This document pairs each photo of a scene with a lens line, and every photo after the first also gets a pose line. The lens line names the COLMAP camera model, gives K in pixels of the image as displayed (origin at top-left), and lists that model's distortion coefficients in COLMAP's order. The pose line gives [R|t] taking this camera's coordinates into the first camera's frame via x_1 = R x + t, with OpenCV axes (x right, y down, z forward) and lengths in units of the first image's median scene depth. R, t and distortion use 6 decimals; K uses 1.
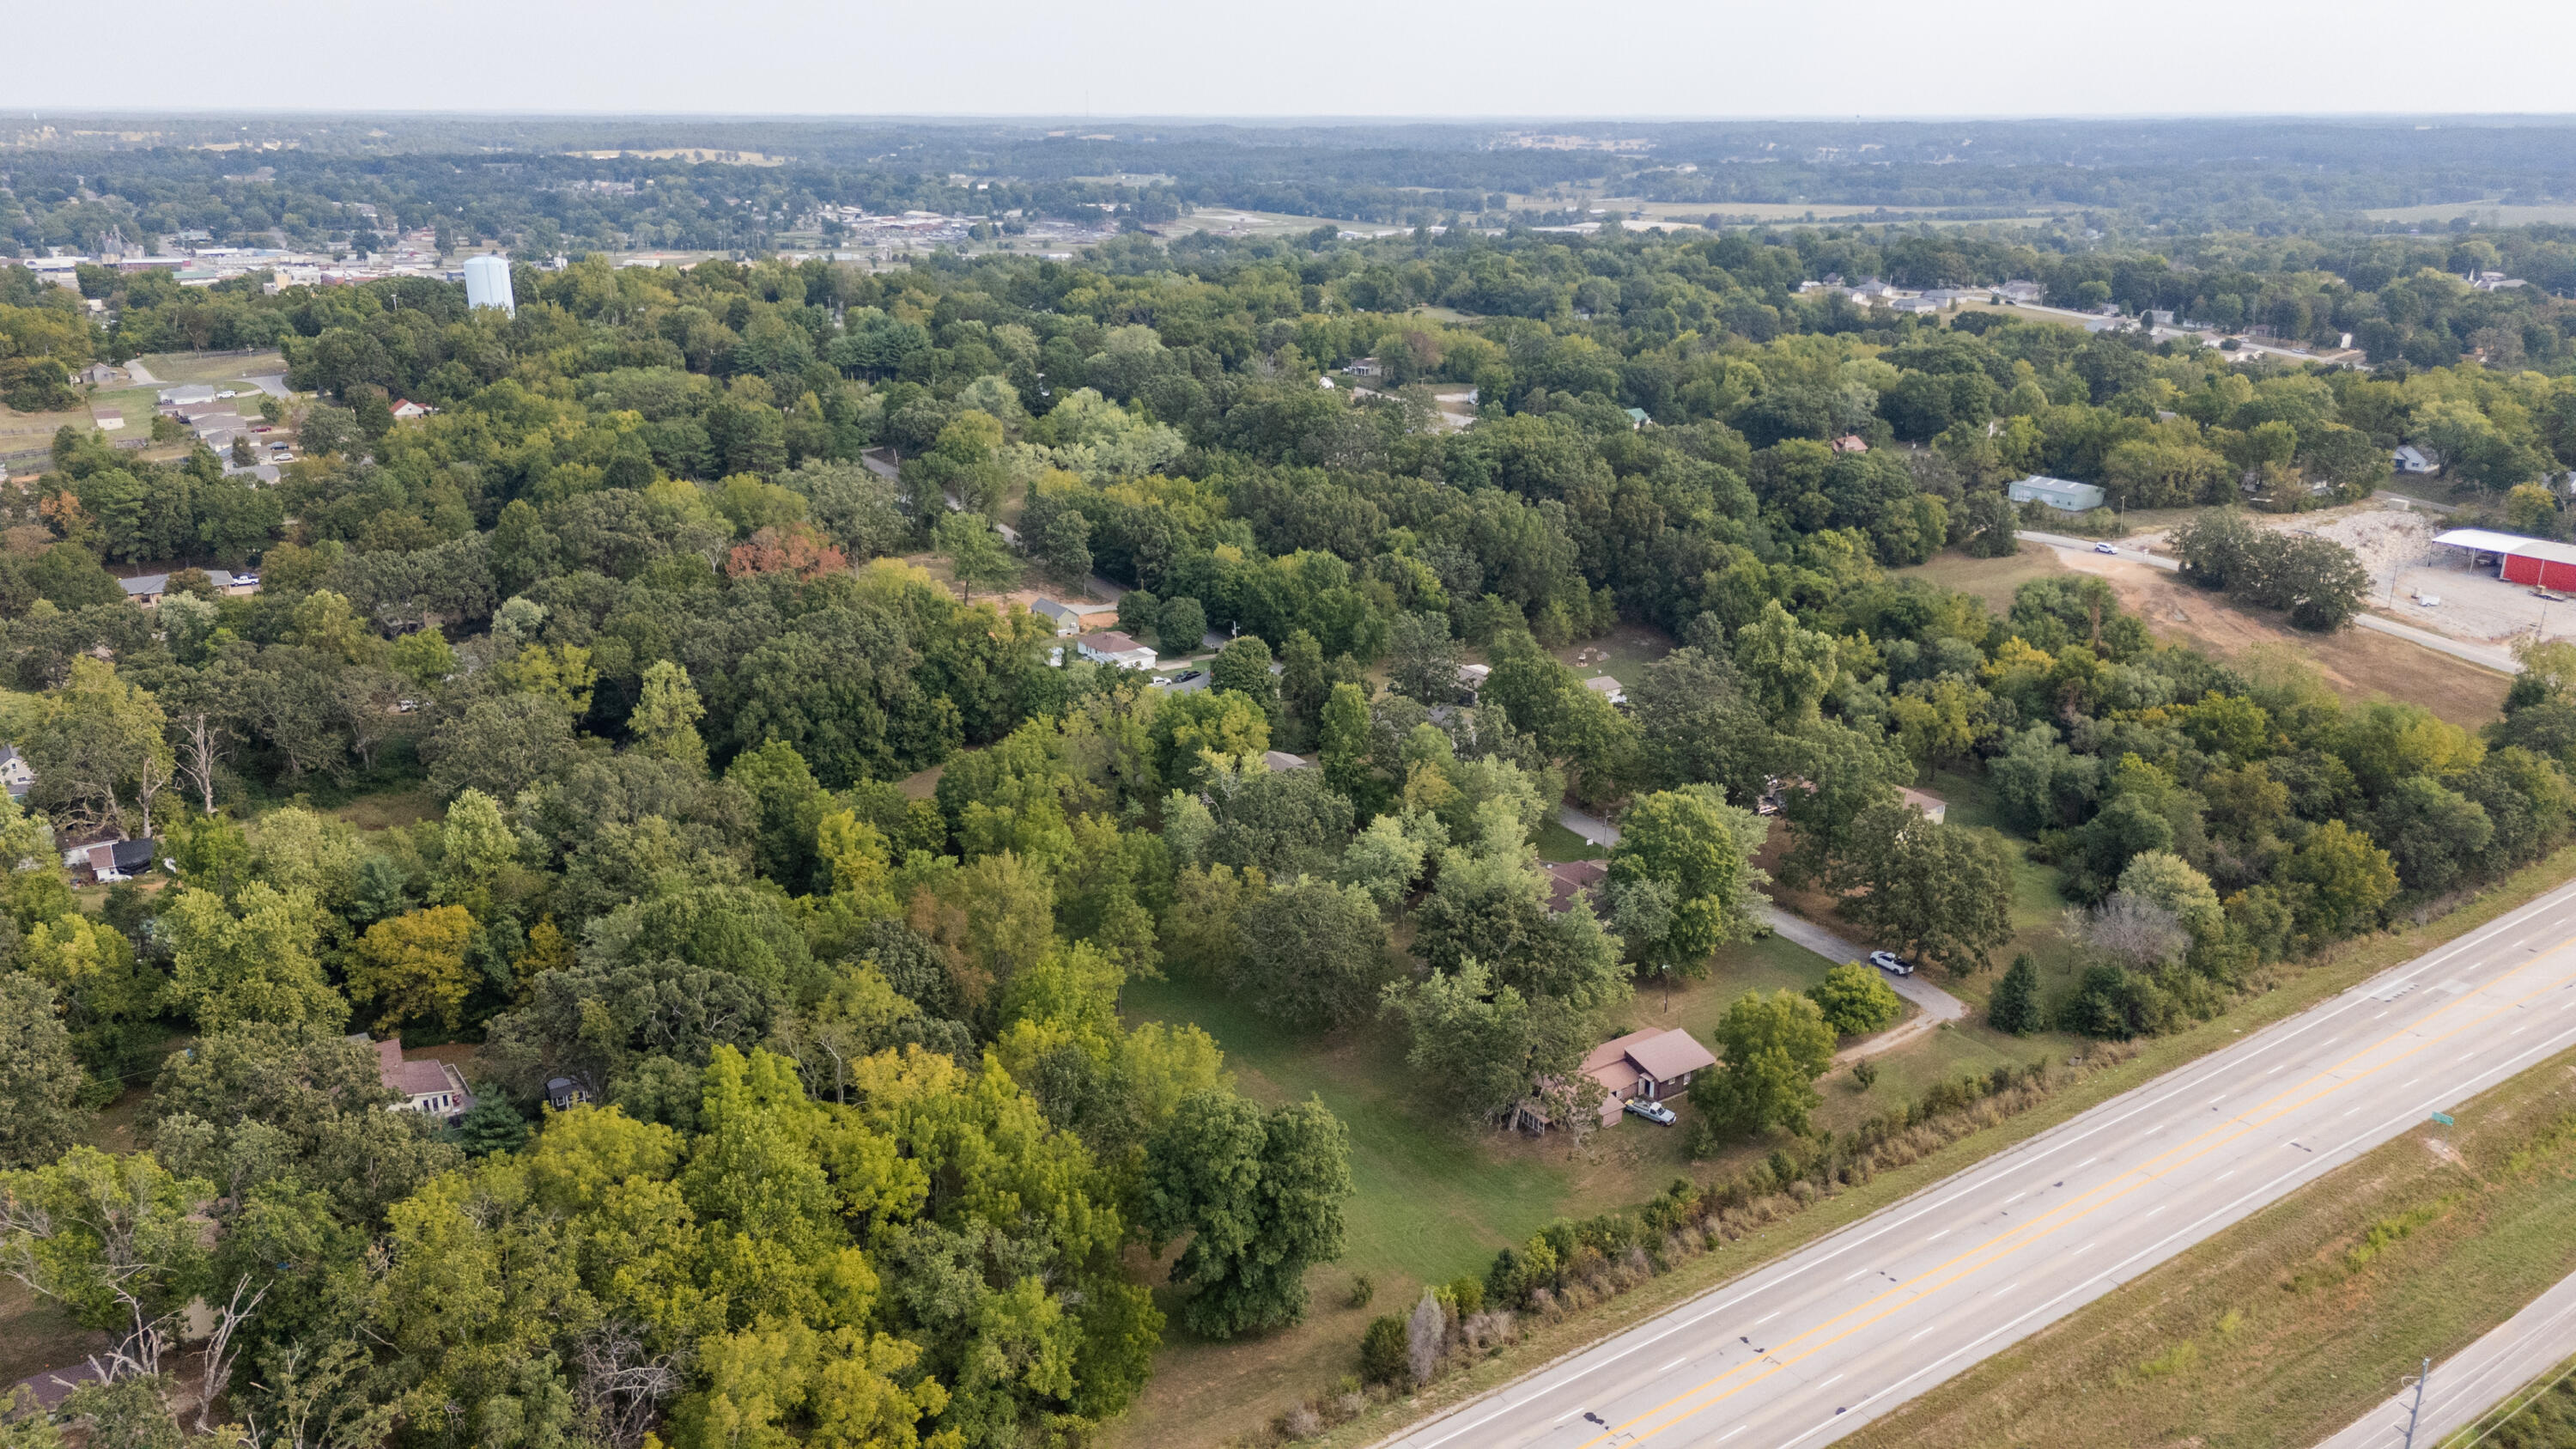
lens RADIAL K [[1881.4, 0, 1288.0], [0, 1881.4, 724.5], [0, 0, 1]] dist [0.030759, -0.002664]
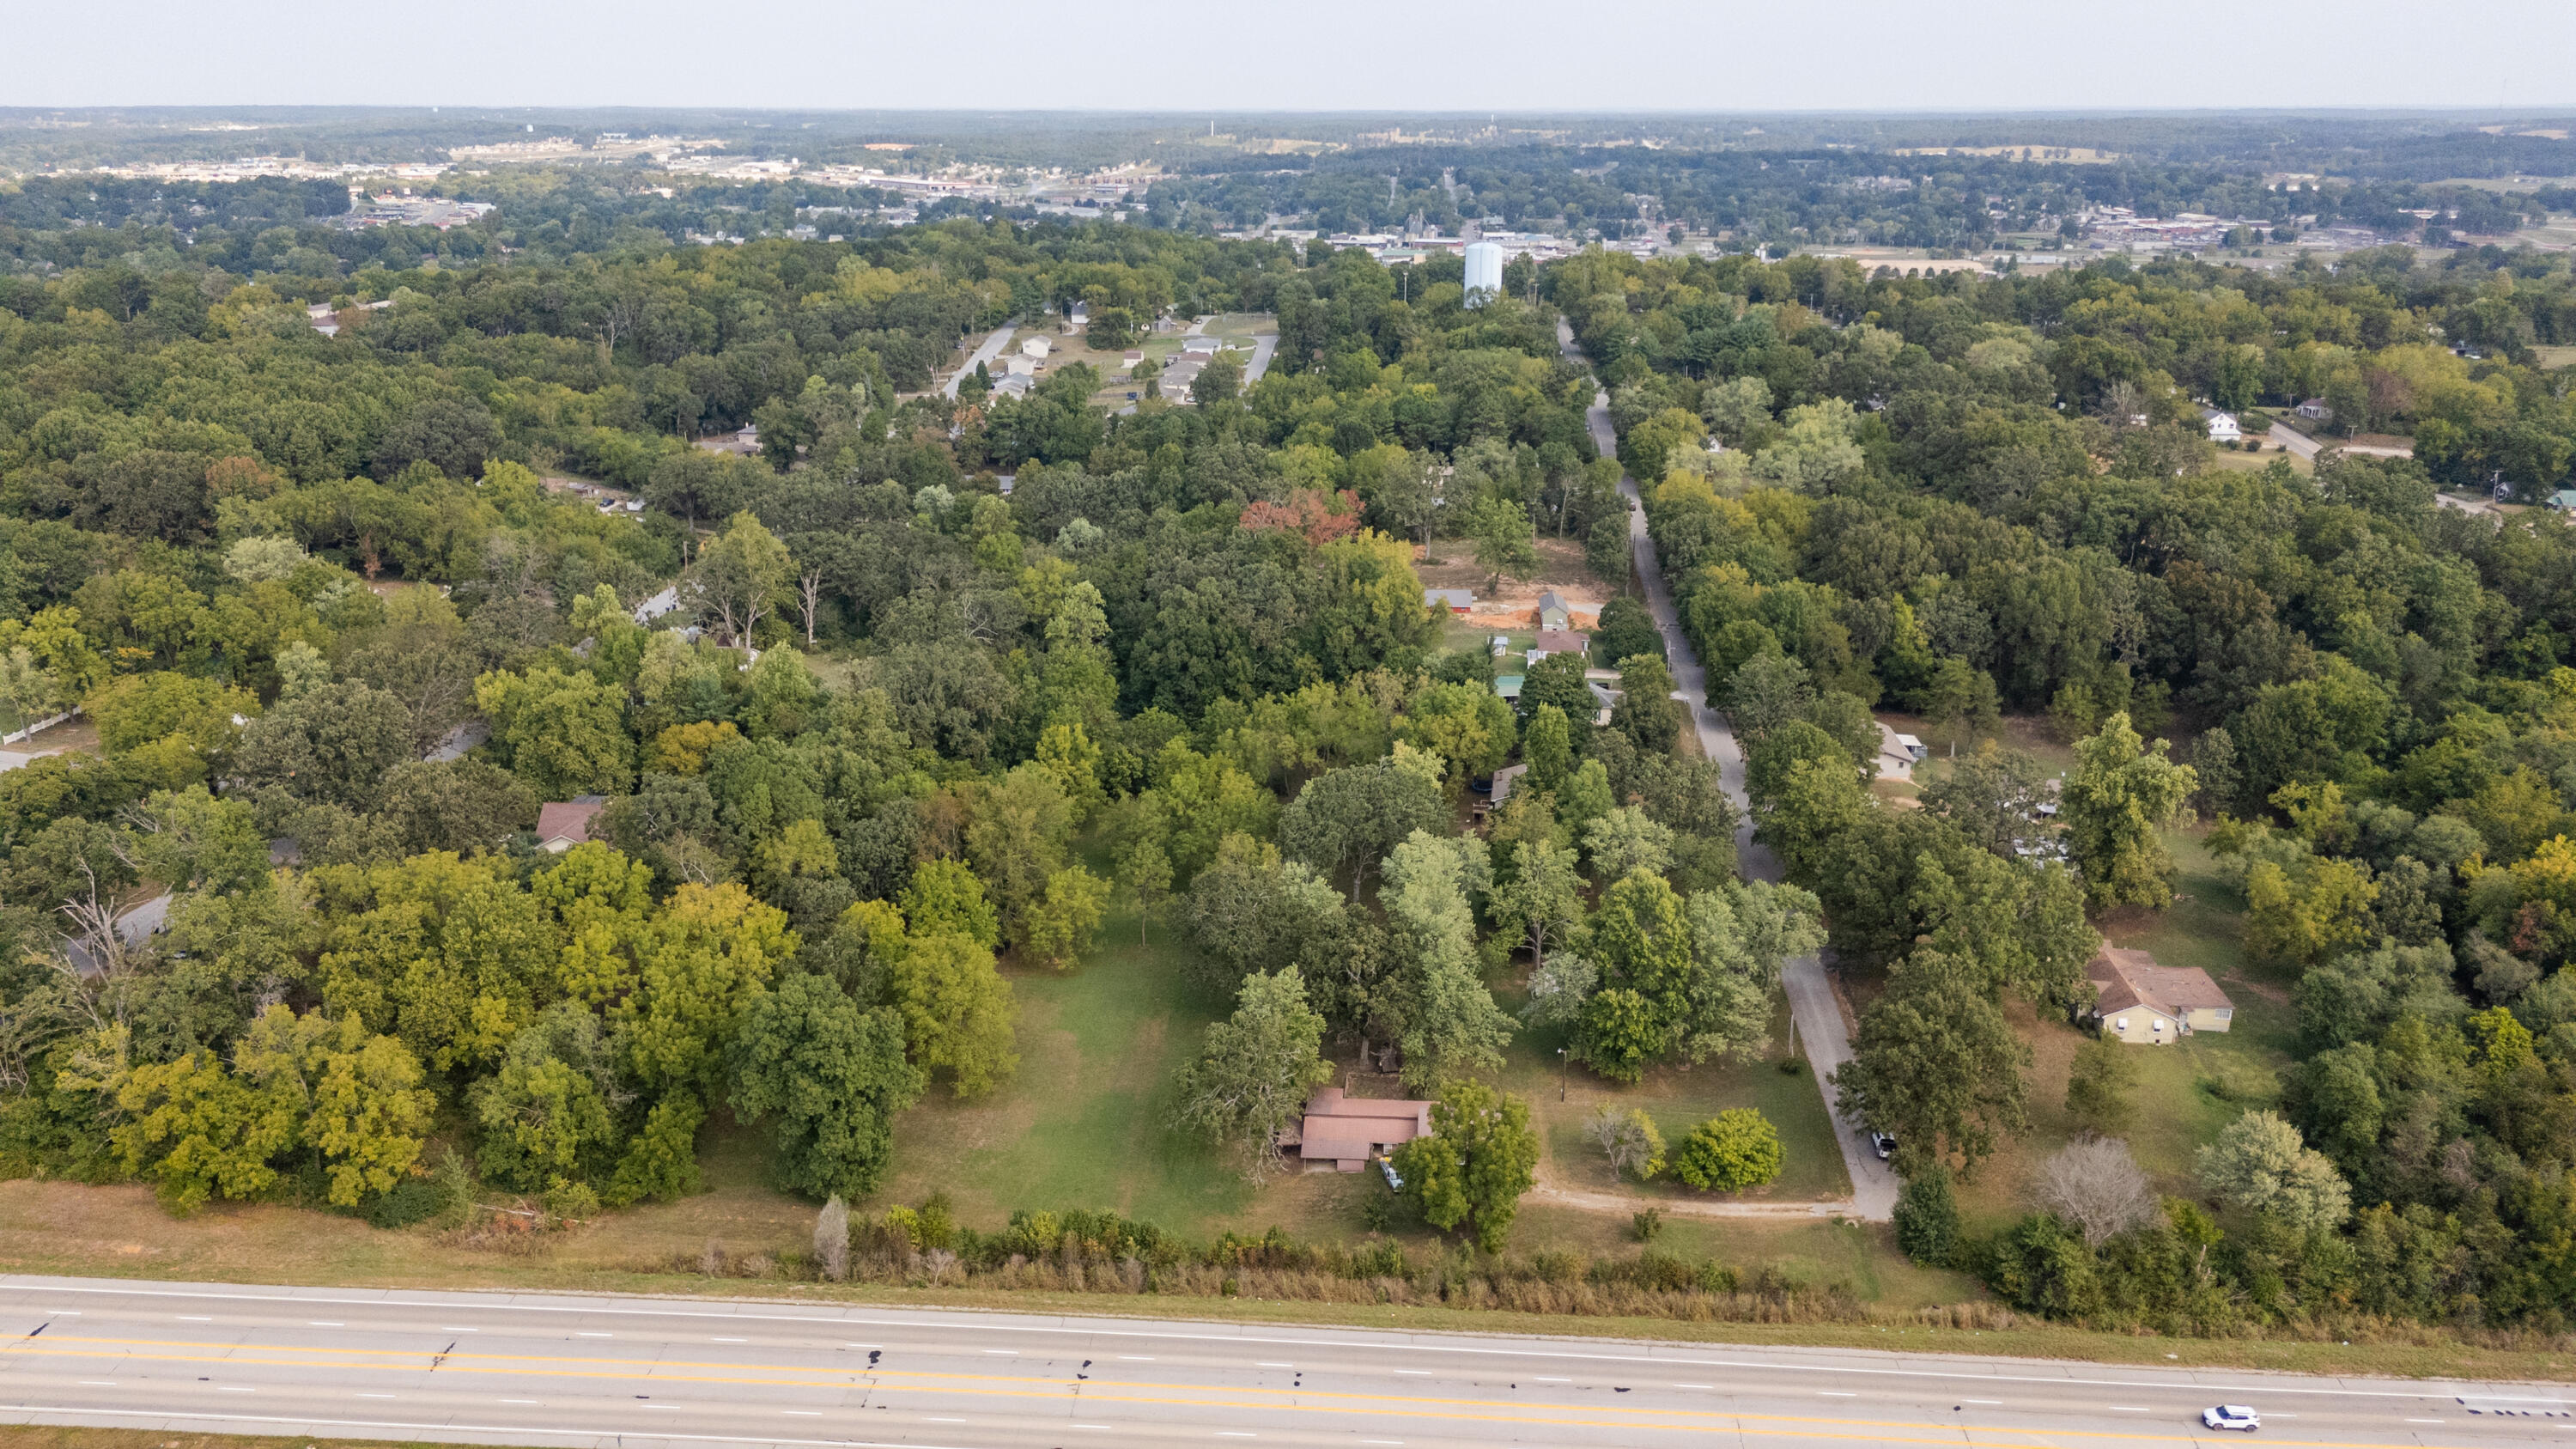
lens RADIAL K [[1872.7, 0, 1288.0], [0, 1872.7, 724.5], [0, 0, 1]] dist [0.068698, -0.043851]
pose [[0.784545, 0.194550, -0.588761, 0.199358], [-0.194039, 0.978846, 0.064885, -0.018927], [0.588929, 0.063337, 0.805699, 0.062344]]
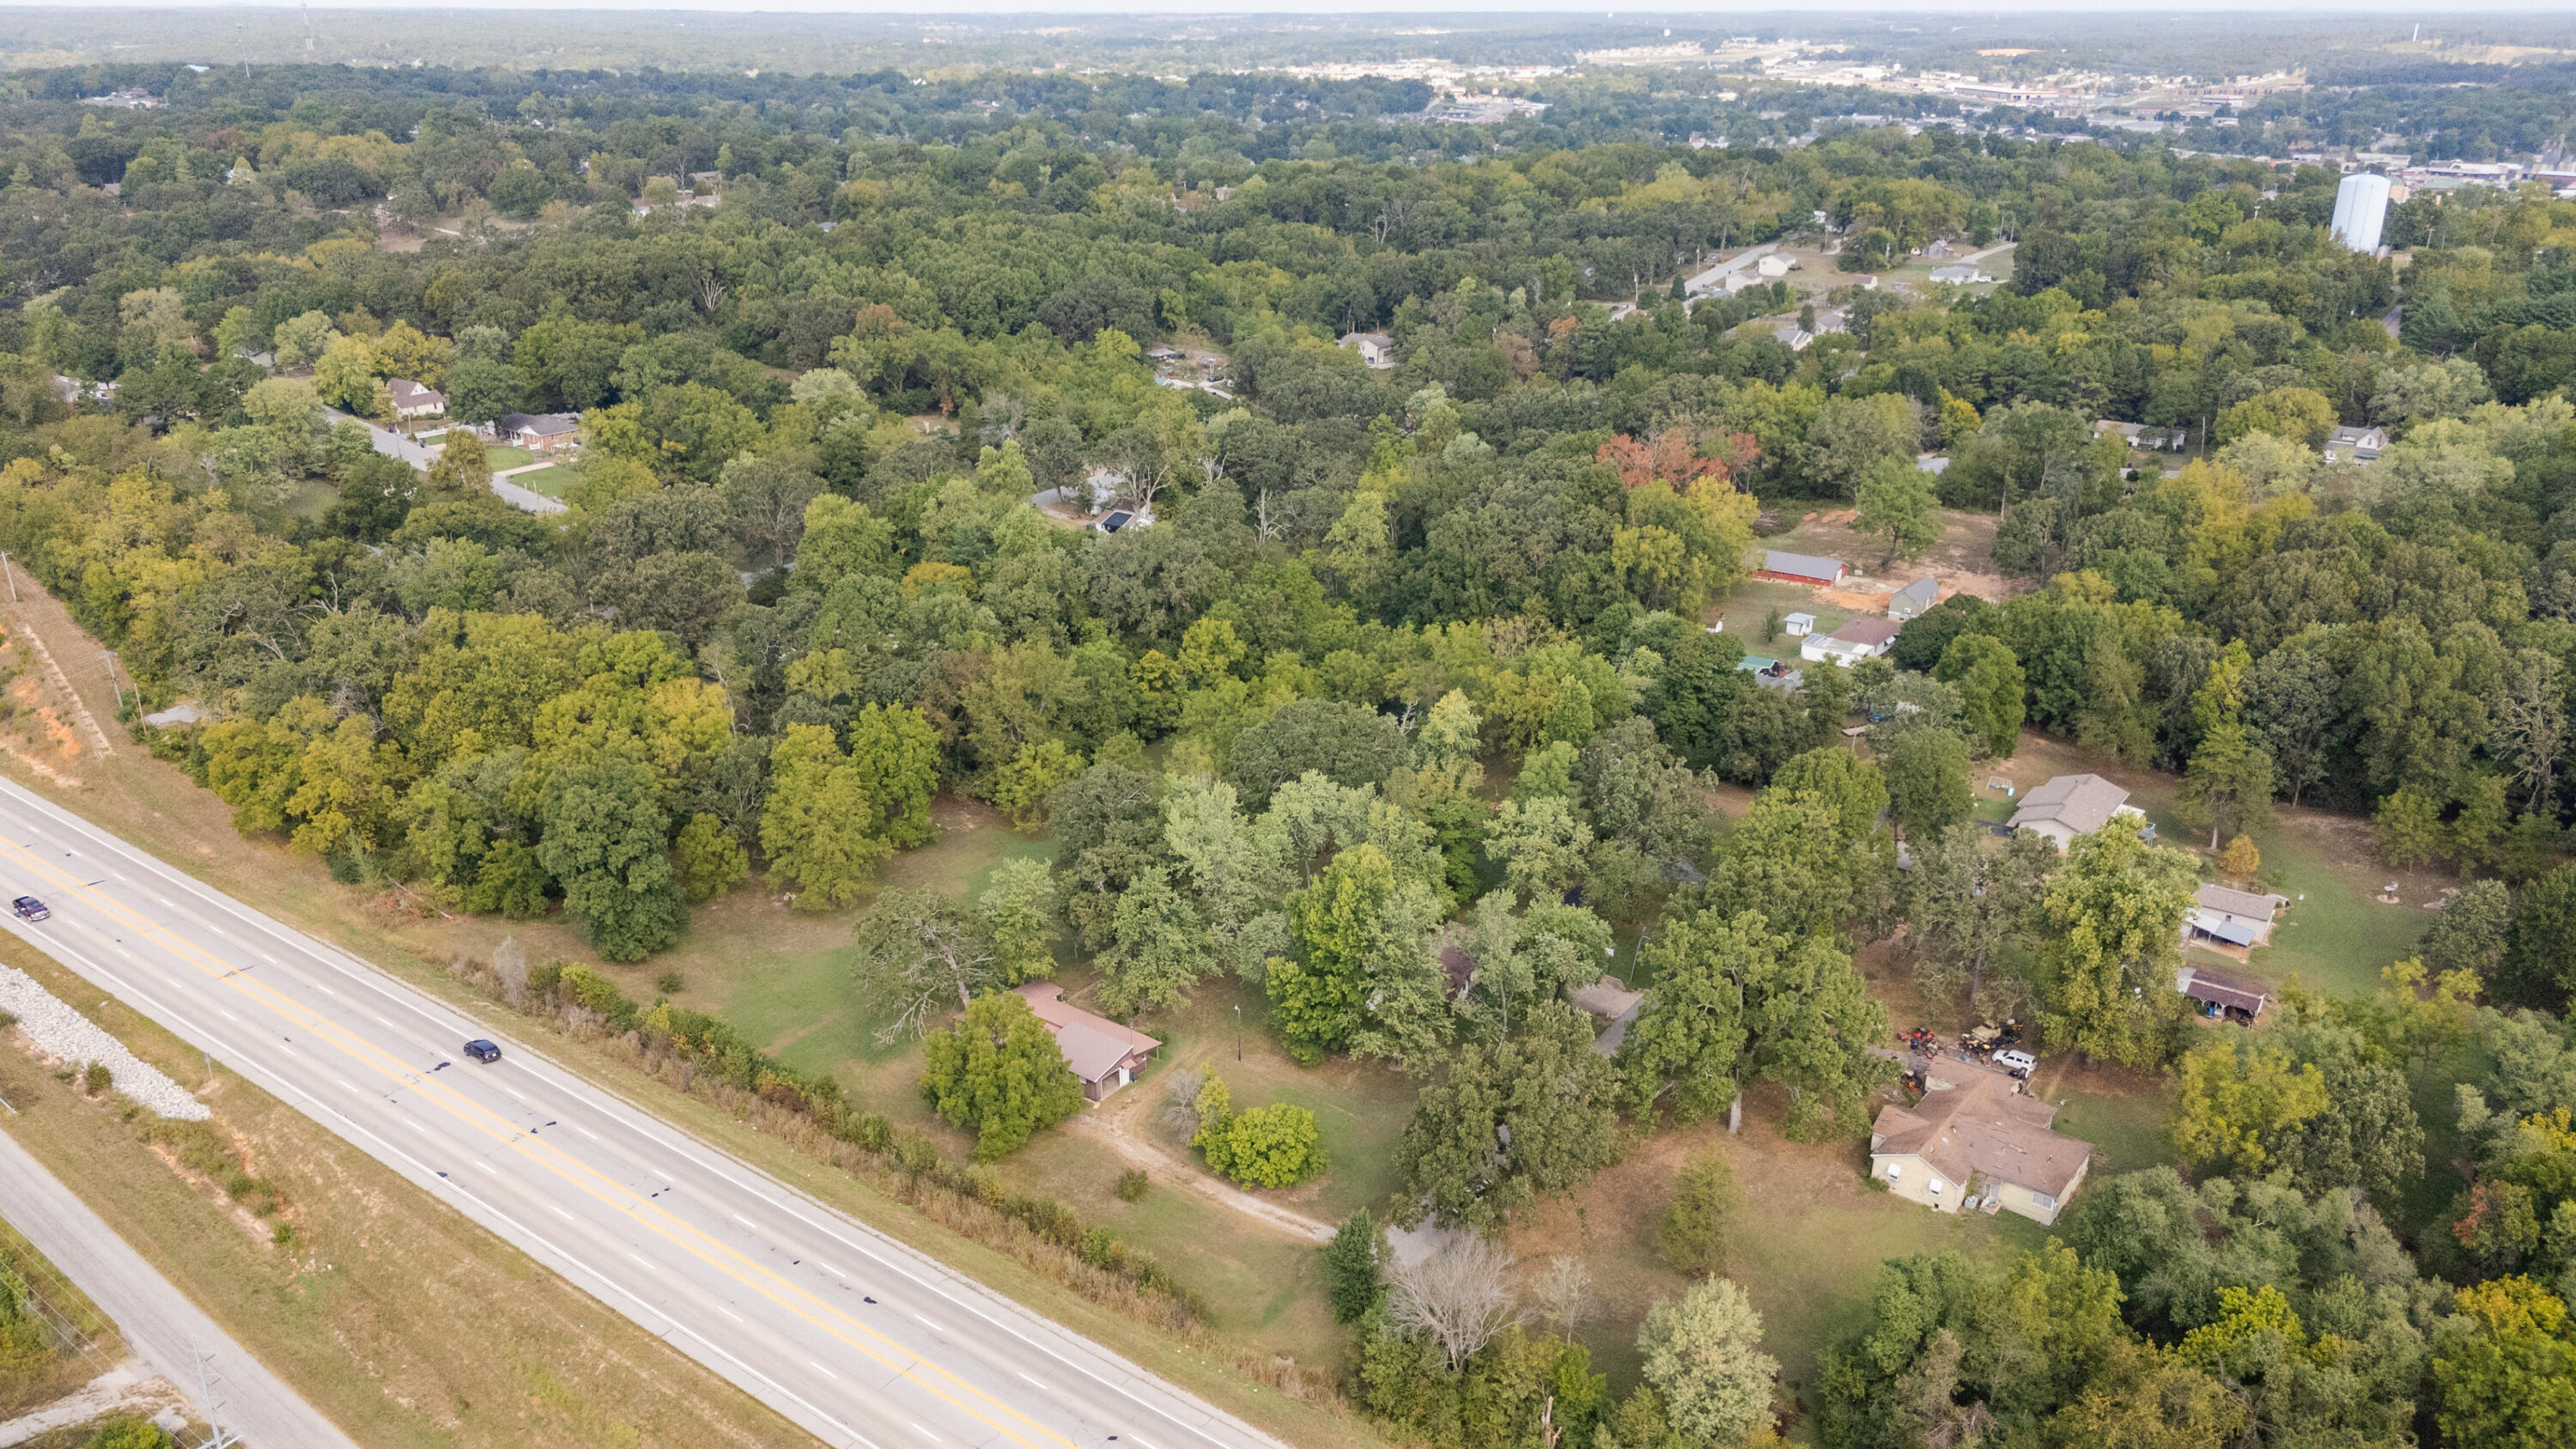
lens RADIAL K [[1881.4, 0, 1288.0], [0, 1881.4, 724.5], [0, 0, 1]] dist [0.030759, -0.002664]
pose [[0.335814, 0.339574, -0.878589, 0.307360], [-0.301257, 0.922483, 0.241393, -0.068666], [0.892454, 0.183618, 0.412081, 0.213102]]
